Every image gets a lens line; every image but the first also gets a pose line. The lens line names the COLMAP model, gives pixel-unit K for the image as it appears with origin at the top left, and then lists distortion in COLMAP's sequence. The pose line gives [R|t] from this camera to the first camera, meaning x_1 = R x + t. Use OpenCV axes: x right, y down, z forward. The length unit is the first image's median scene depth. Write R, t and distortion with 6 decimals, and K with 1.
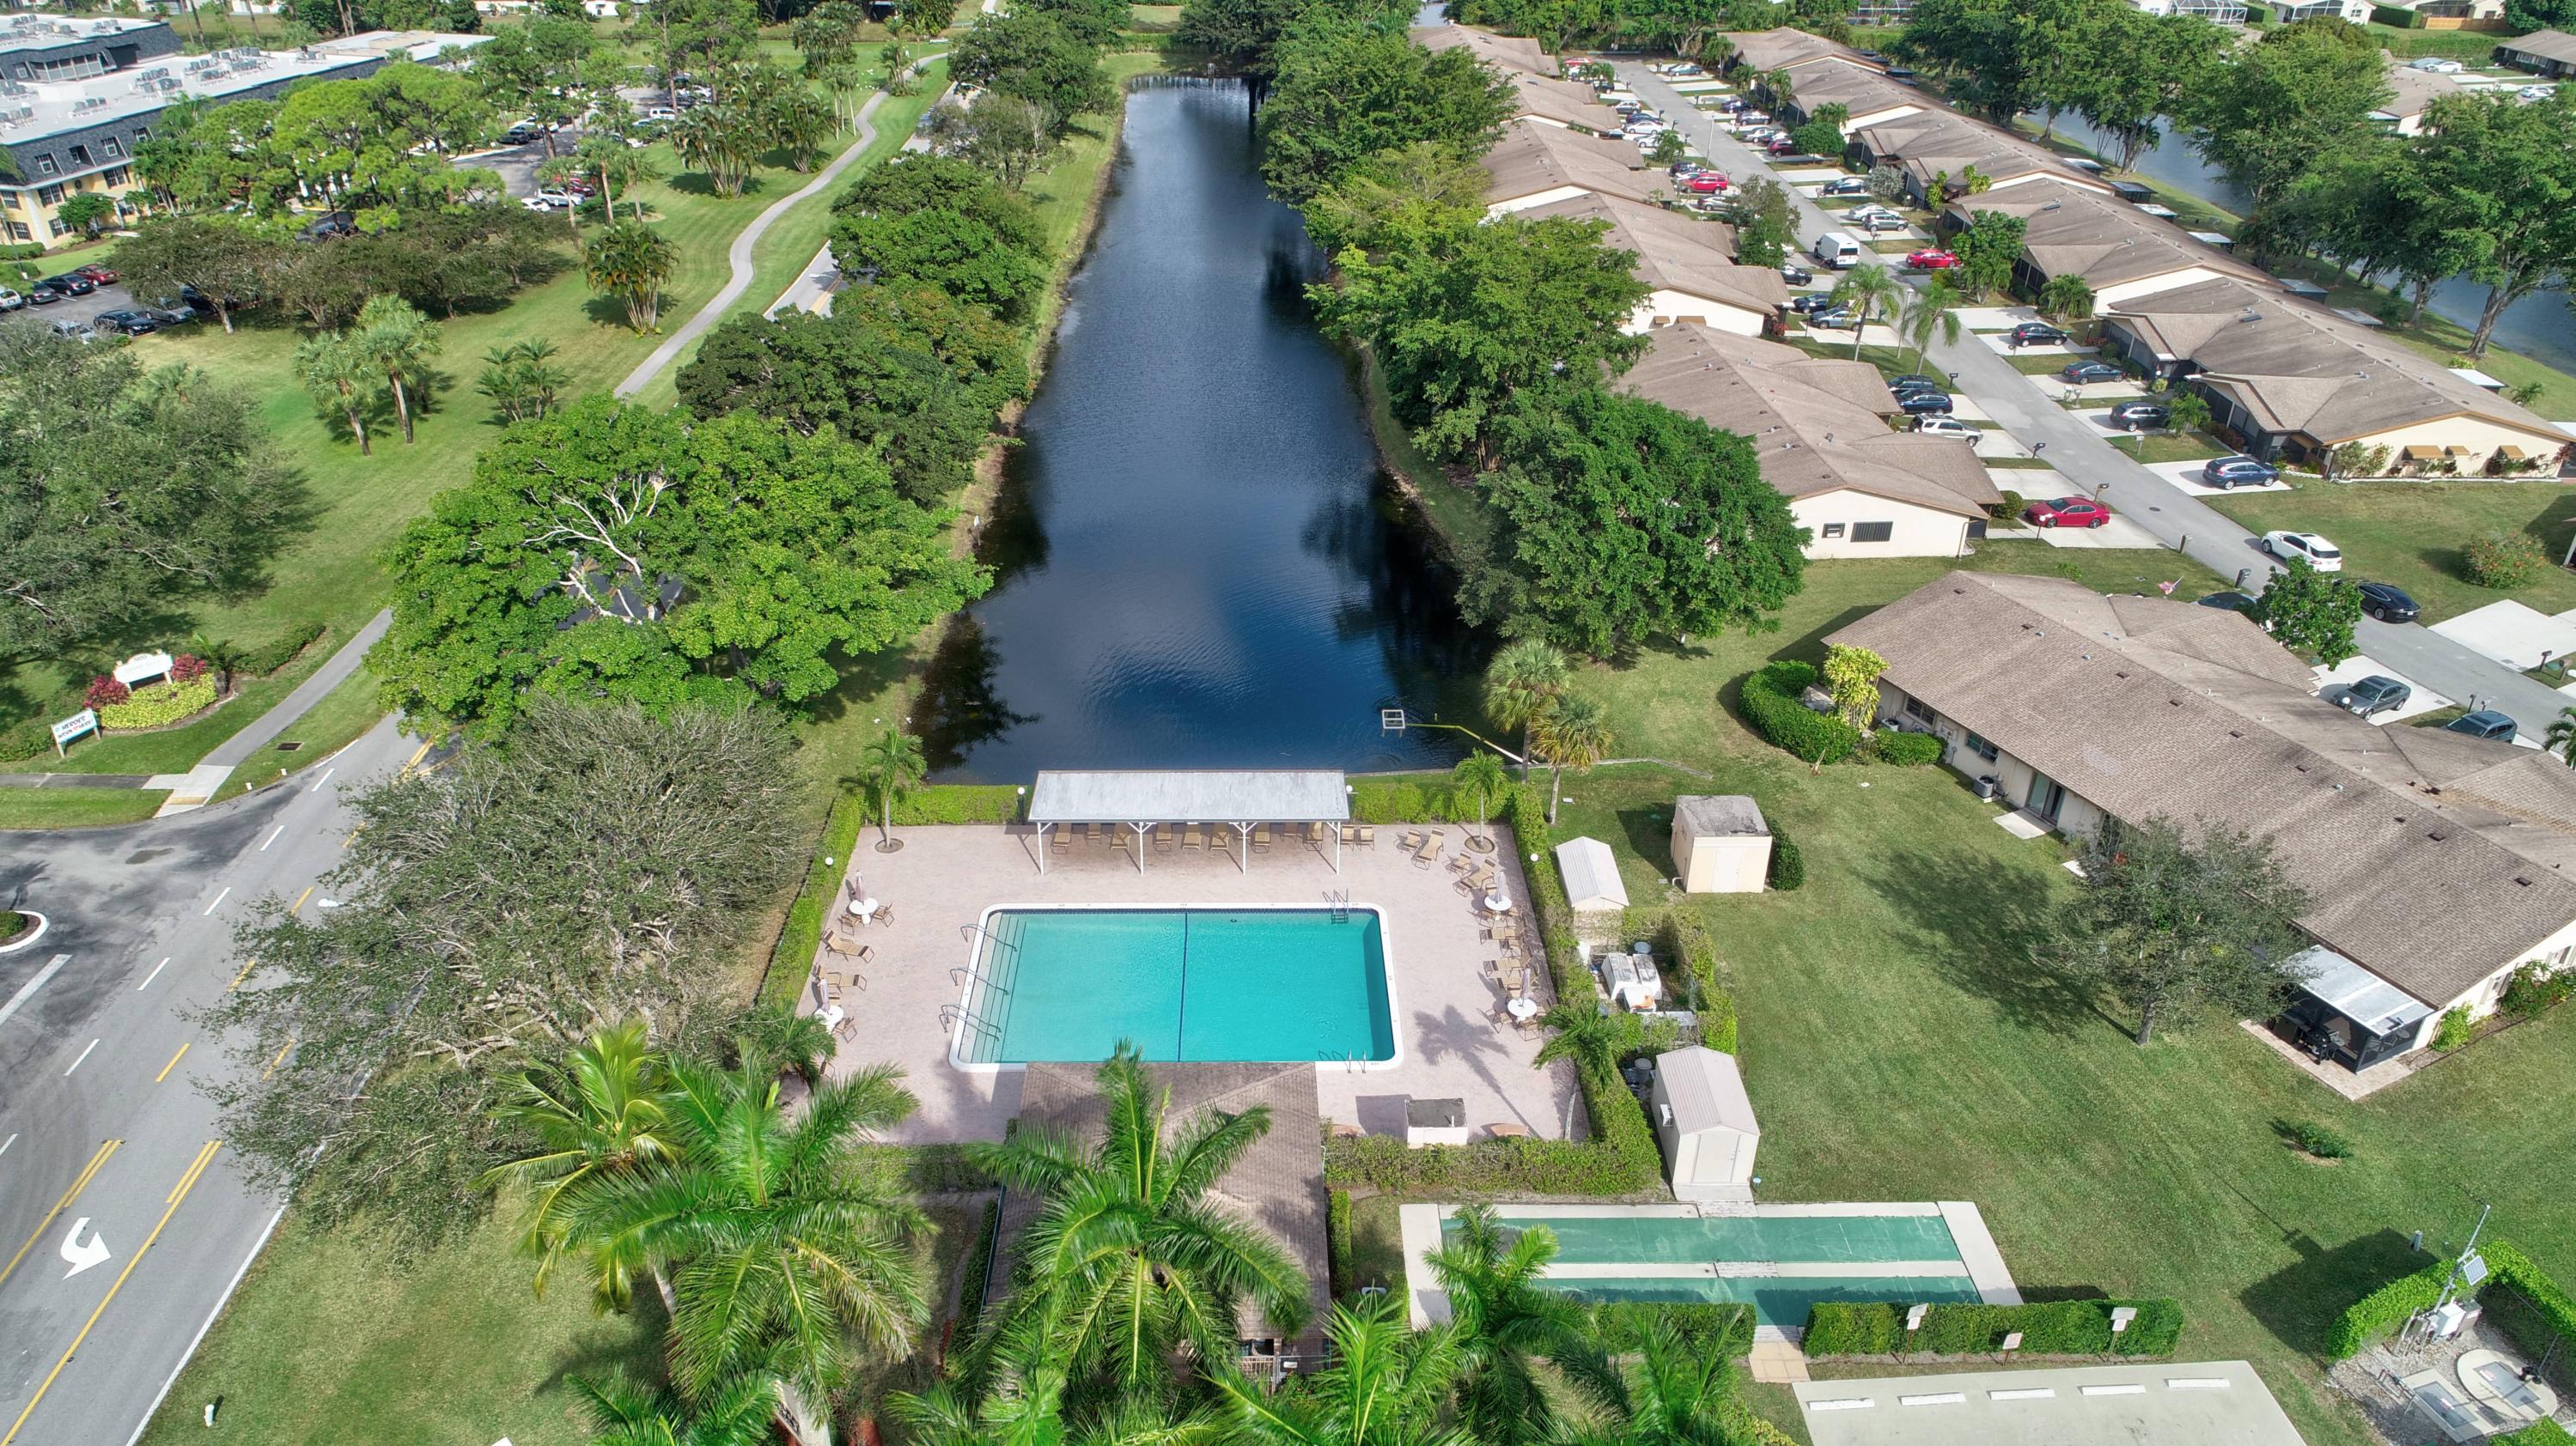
lens RADIAL K [[1737.0, 0, 1288.0], [0, 1737.0, 723.0], [0, 0, 1]] dist [-0.001028, 0.000727]
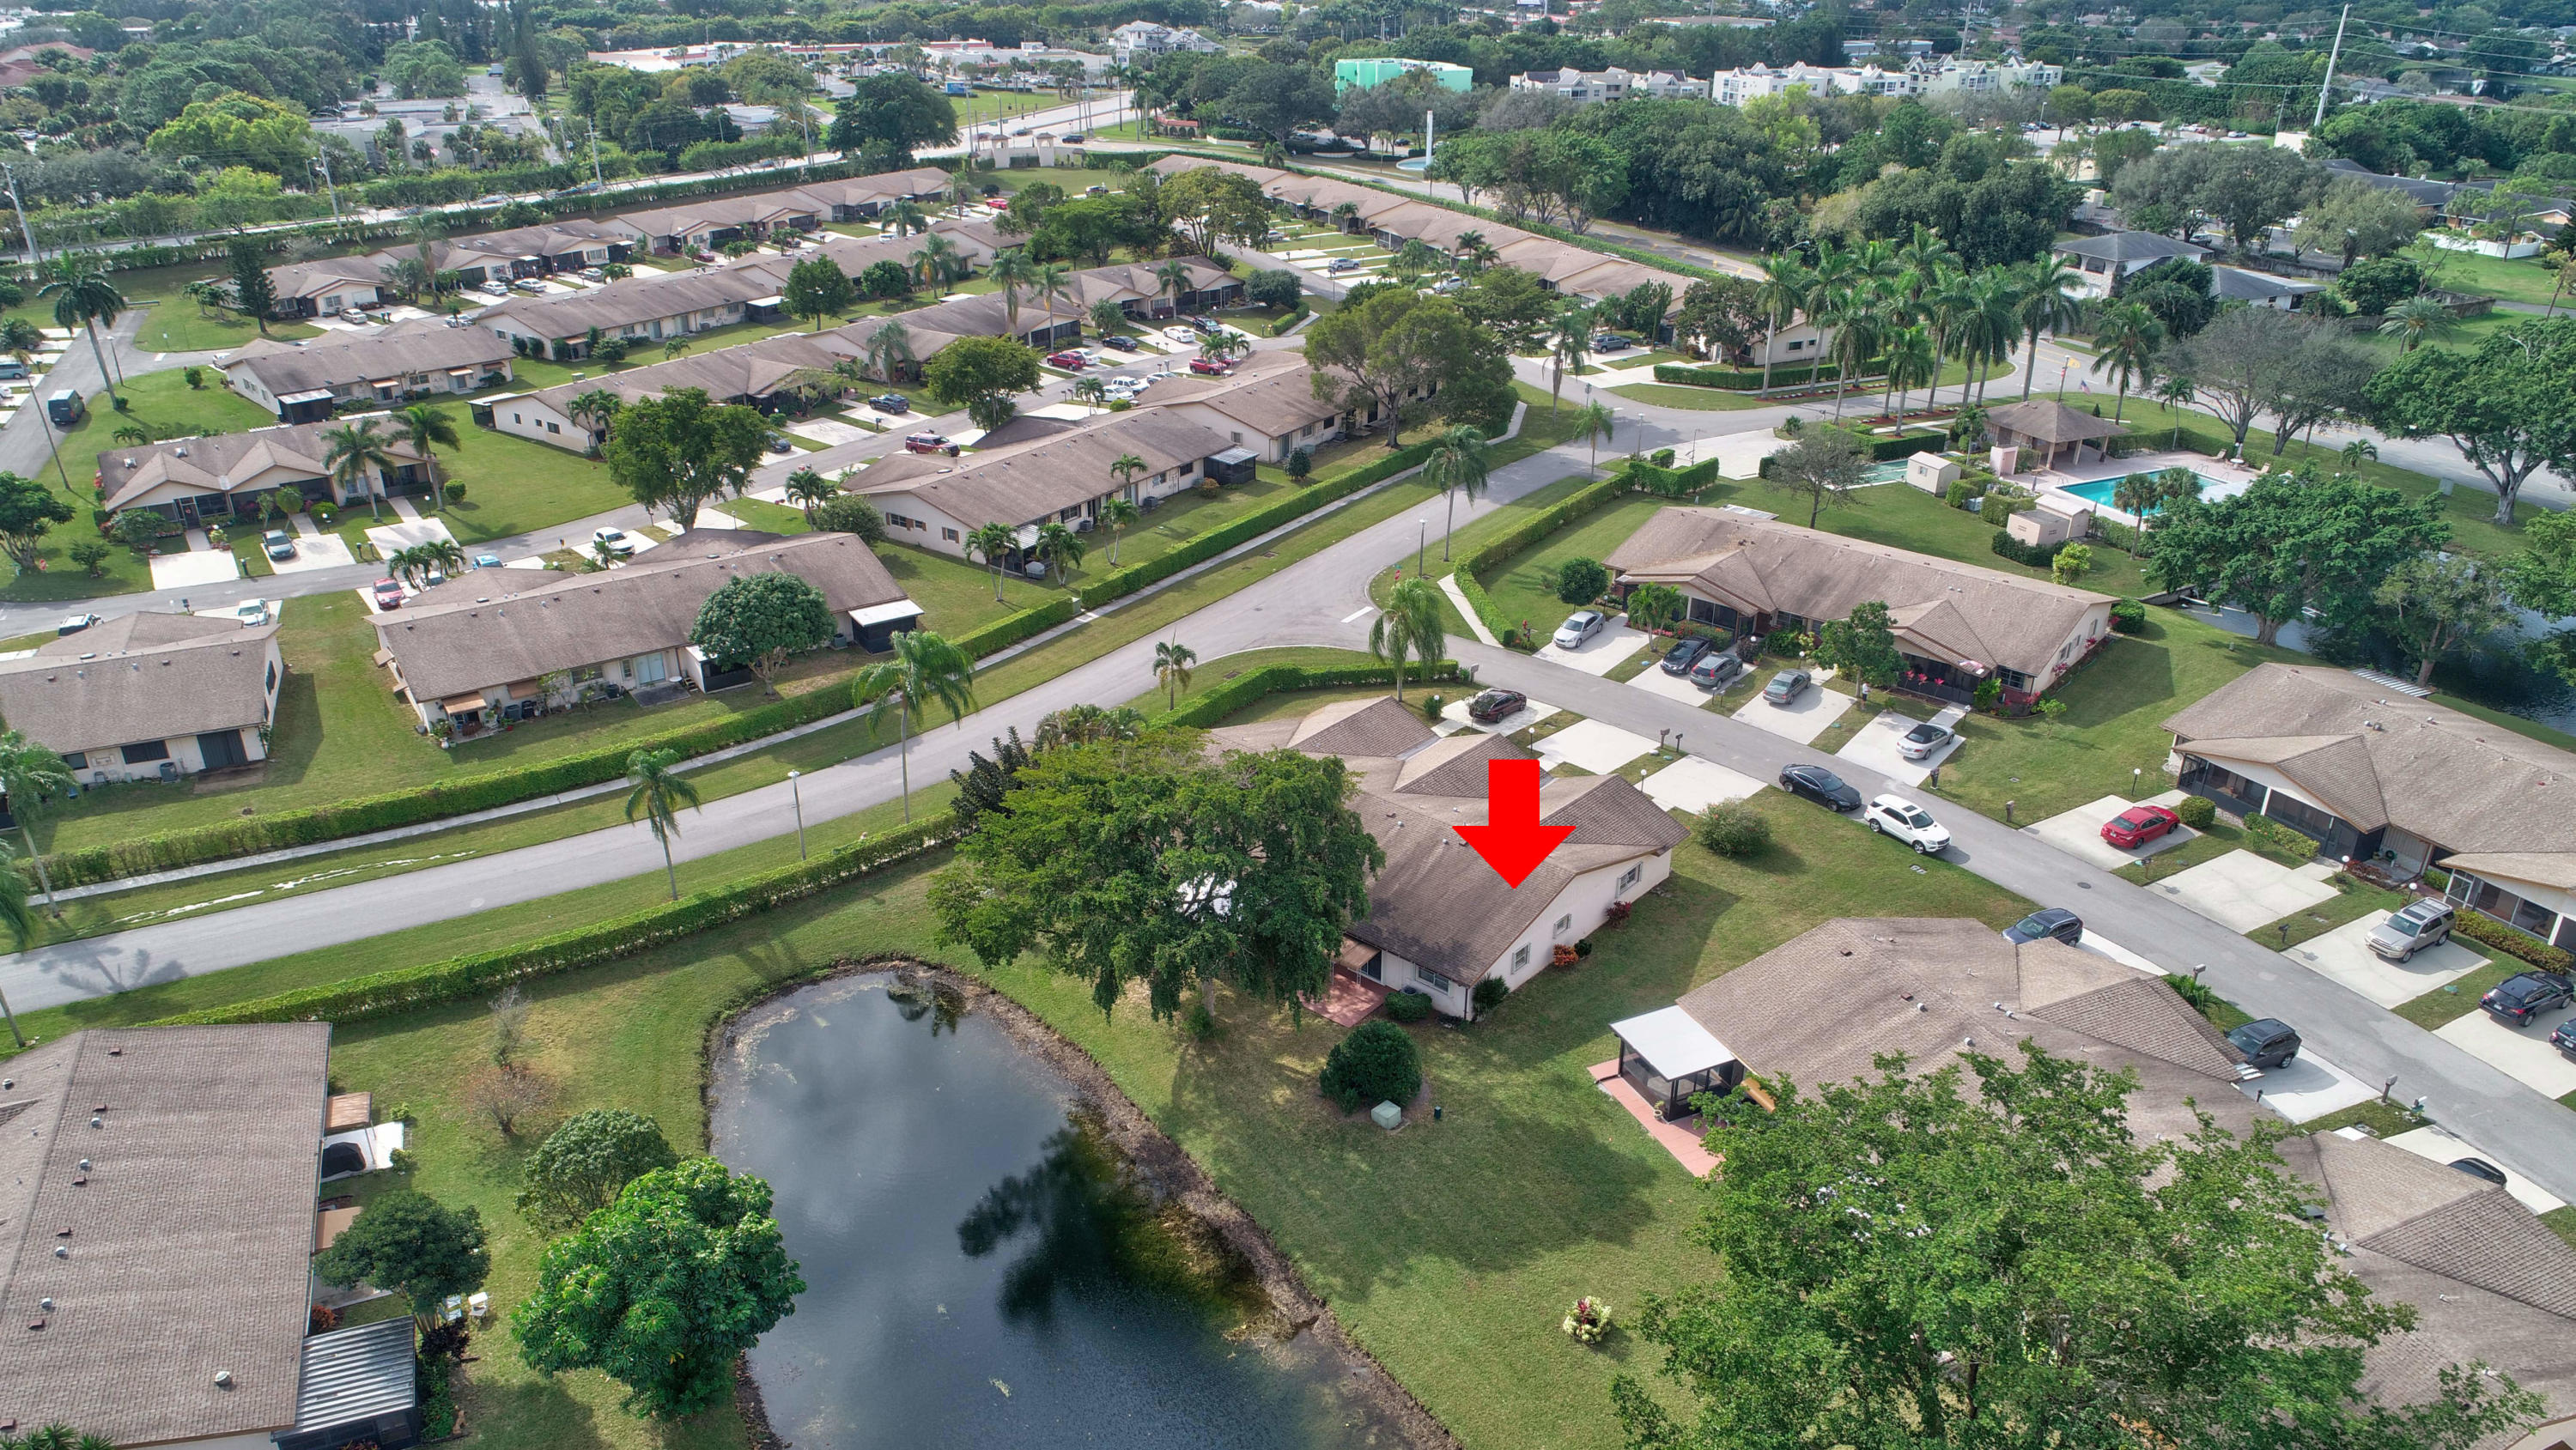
lens RADIAL K [[1737.1, 0, 1288.0], [0, 1737.1, 725.0], [0, 0, 1]] dist [-0.001028, 0.000727]
pose [[-0.922501, 0.149727, -0.355772, 0.952709], [-0.202670, 0.596544, 0.776570, -0.618611], [0.328507, 0.788491, -0.519967, 1.043269]]
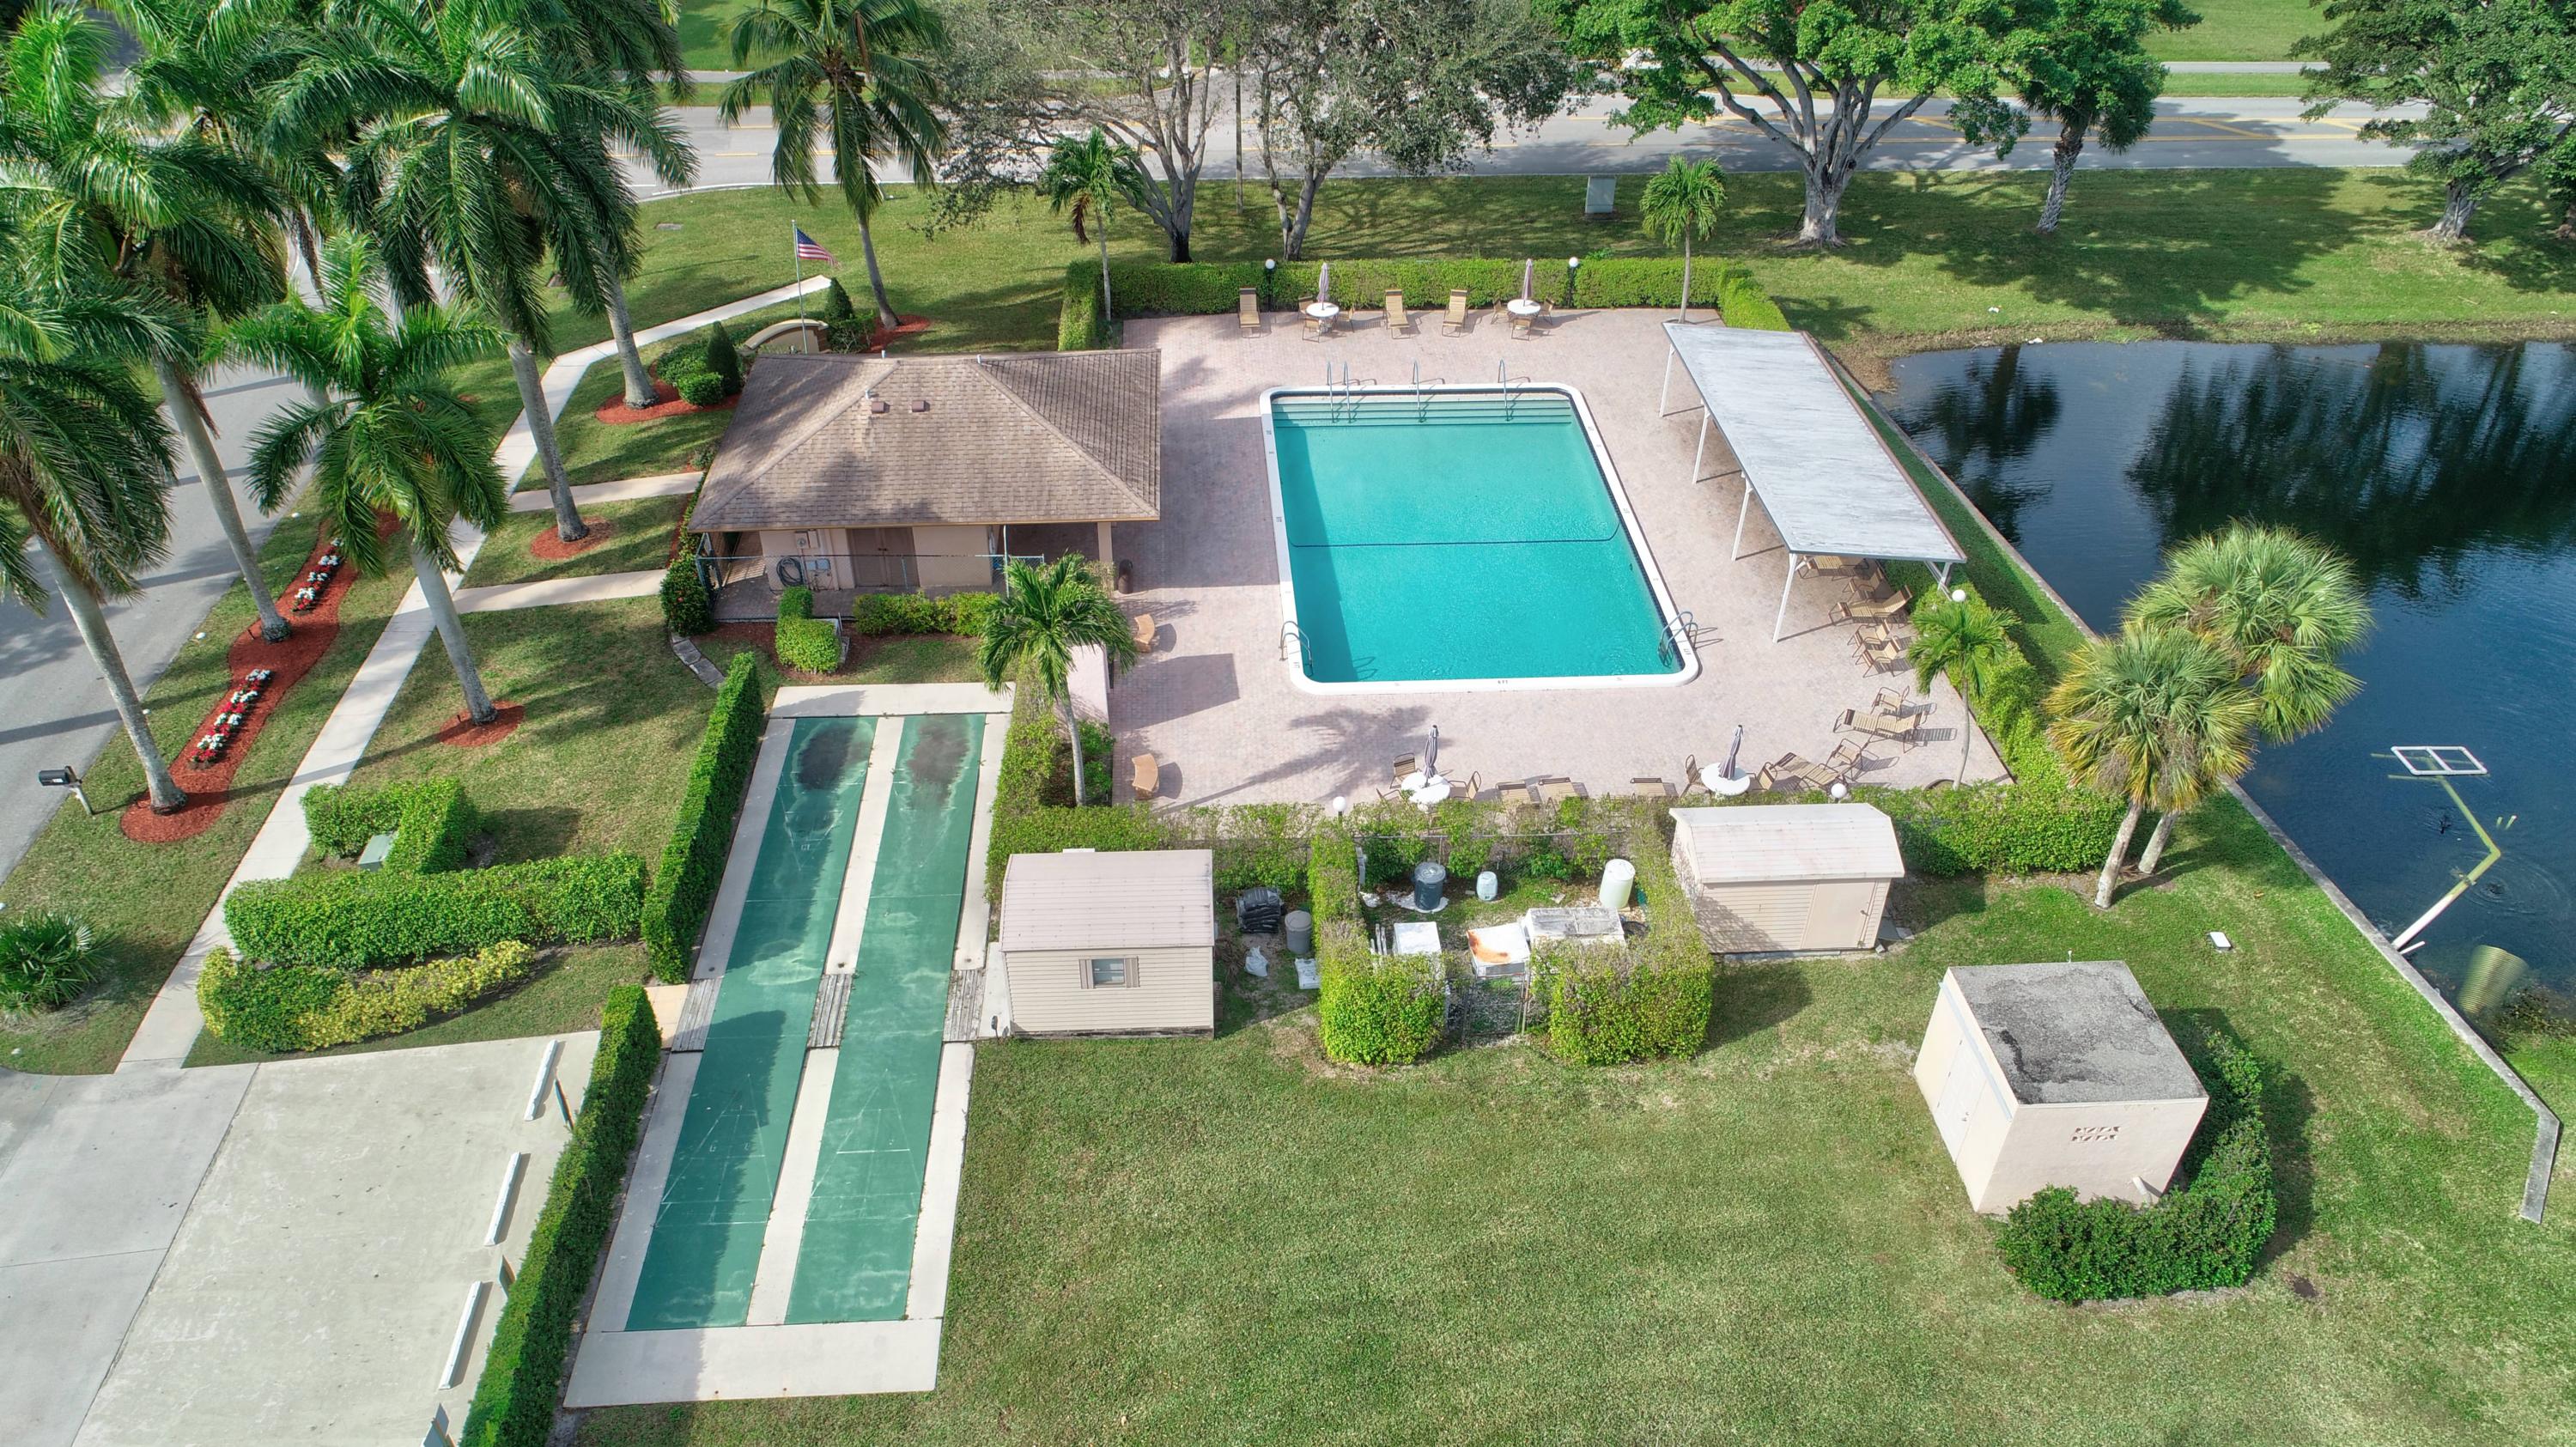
lens RADIAL K [[1737.4, 0, 1288.0], [0, 1737.4, 723.5], [0, 0, 1]] dist [-0.001028, 0.000727]
pose [[0.029334, 0.586475, -0.809436, 0.290100], [-0.498939, 0.710280, 0.496550, -0.056738], [0.866141, 0.389293, 0.313451, 0.374800]]
